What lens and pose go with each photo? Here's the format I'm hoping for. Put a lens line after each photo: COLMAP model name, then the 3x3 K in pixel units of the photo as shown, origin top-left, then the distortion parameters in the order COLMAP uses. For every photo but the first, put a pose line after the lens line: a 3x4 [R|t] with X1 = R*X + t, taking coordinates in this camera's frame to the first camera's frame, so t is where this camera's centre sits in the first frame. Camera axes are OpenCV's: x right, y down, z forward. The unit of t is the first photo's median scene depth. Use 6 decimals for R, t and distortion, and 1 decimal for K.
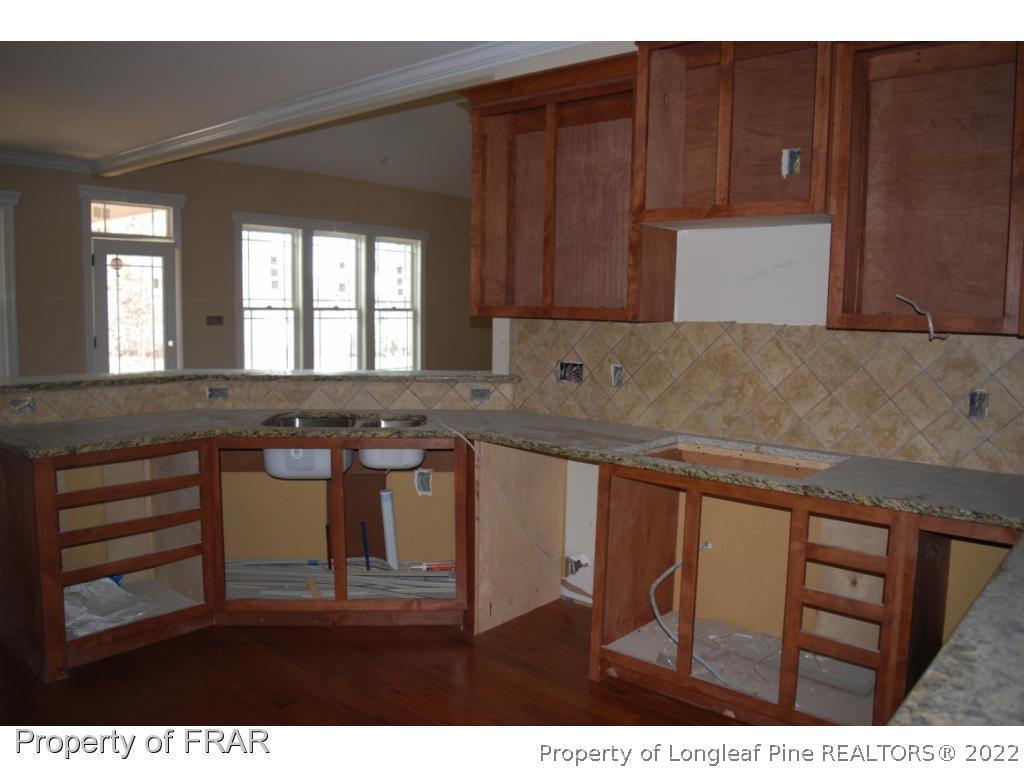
lens RADIAL K [[803.4, 0, 516.0], [0, 803.4, 381.1], [0, 0, 1]] dist [-0.093296, 0.015897]
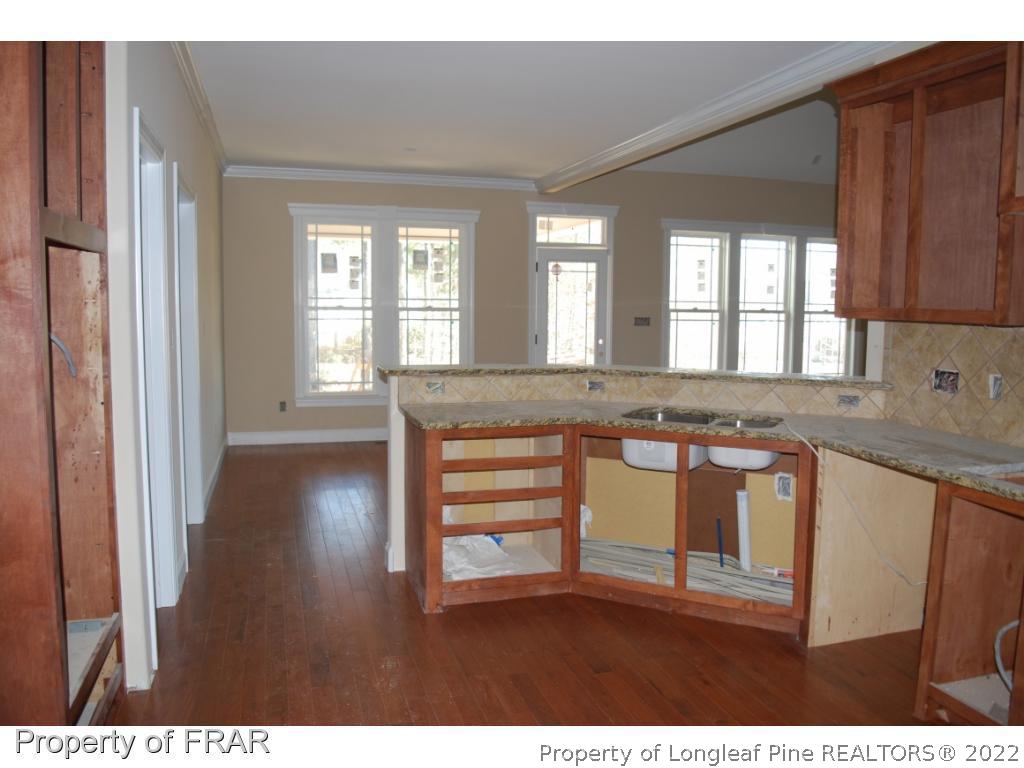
lens RADIAL K [[803.4, 0, 516.0], [0, 803.4, 381.1], [0, 0, 1]] dist [-0.093296, 0.015897]
pose [[0.842416, 0.044703, -0.536970, 0.138502], [-0.046734, 0.998859, 0.009838, 0.002754], [0.536797, 0.016807, 0.843544, -0.001857]]
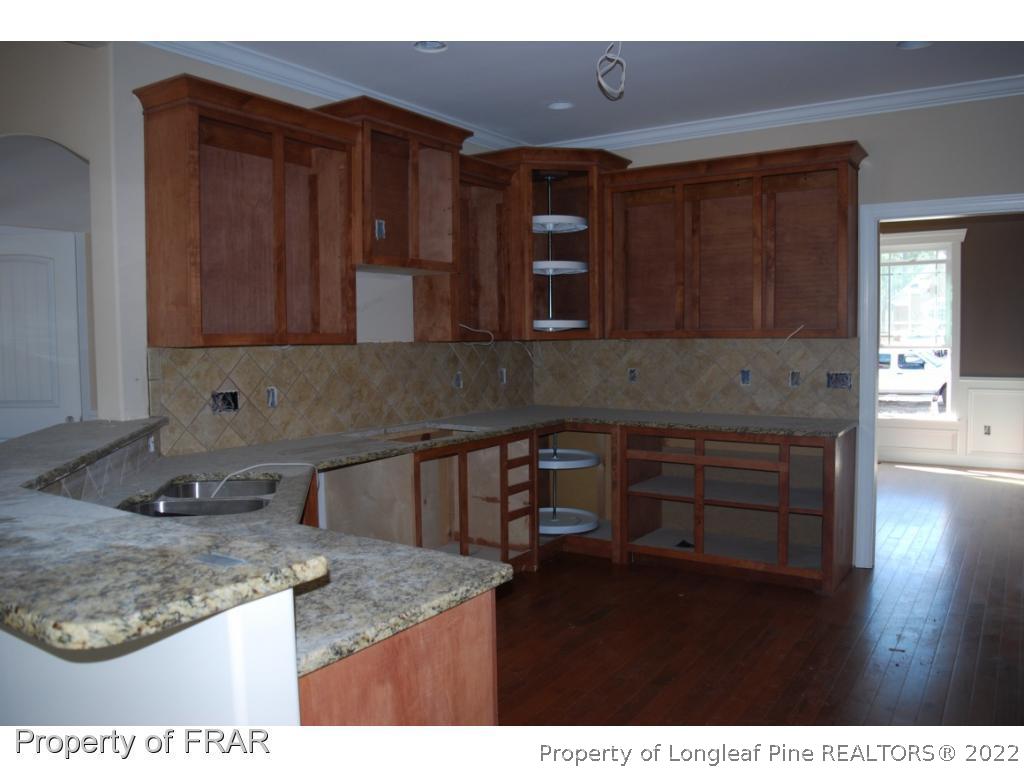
lens RADIAL K [[803.4, 0, 516.0], [0, 803.4, 381.1], [0, 0, 1]] dist [-0.093296, 0.015897]
pose [[-0.135483, -0.072985, 0.988088, -0.953725], [0.098508, 0.991349, 0.086733, -0.087183], [-0.985870, 0.109085, -0.127122, 0.805989]]
